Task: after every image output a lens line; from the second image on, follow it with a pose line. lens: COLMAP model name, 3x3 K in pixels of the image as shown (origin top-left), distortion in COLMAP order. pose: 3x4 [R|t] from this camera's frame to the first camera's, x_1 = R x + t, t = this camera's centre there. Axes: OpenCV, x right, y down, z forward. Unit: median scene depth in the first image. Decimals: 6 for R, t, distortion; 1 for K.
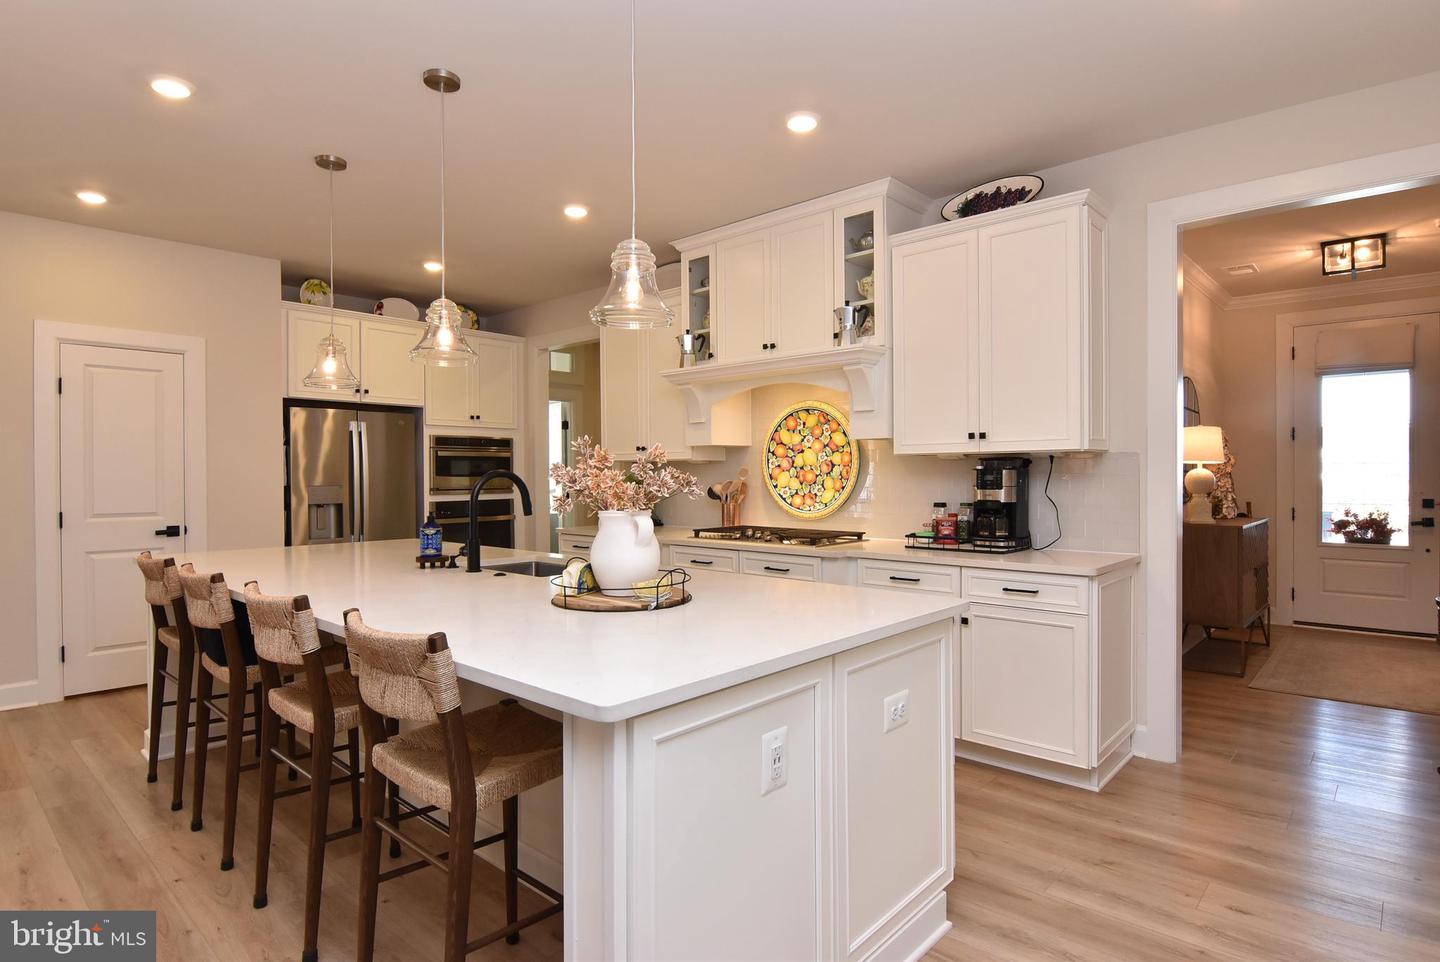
lens RADIAL K [[767.6, 0, 720.0], [0, 767.6, 481.0], [0, 0, 1]] dist [-0.004175, -0.001145]
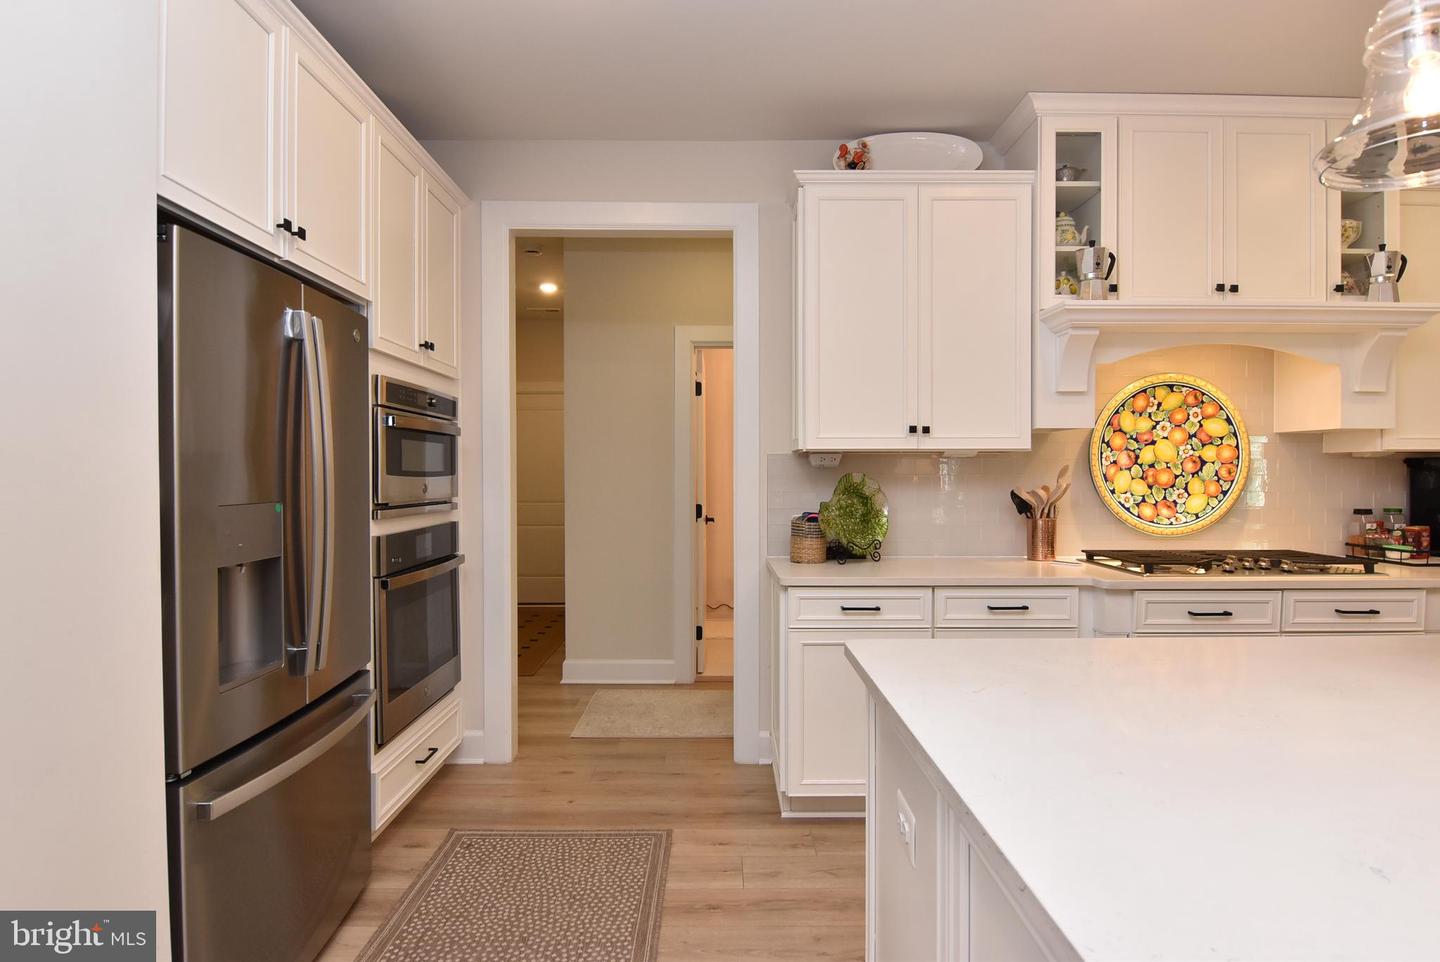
lens RADIAL K [[767.6, 0, 720.0], [0, 767.6, 481.0], [0, 0, 1]] dist [-0.004175, -0.001145]
pose [[0.722685, -0.007539, 0.691137, -0.690347], [0.002846, 0.999964, 0.007932, -0.009463], [-0.691172, -0.003765, 0.722681, 0.765236]]
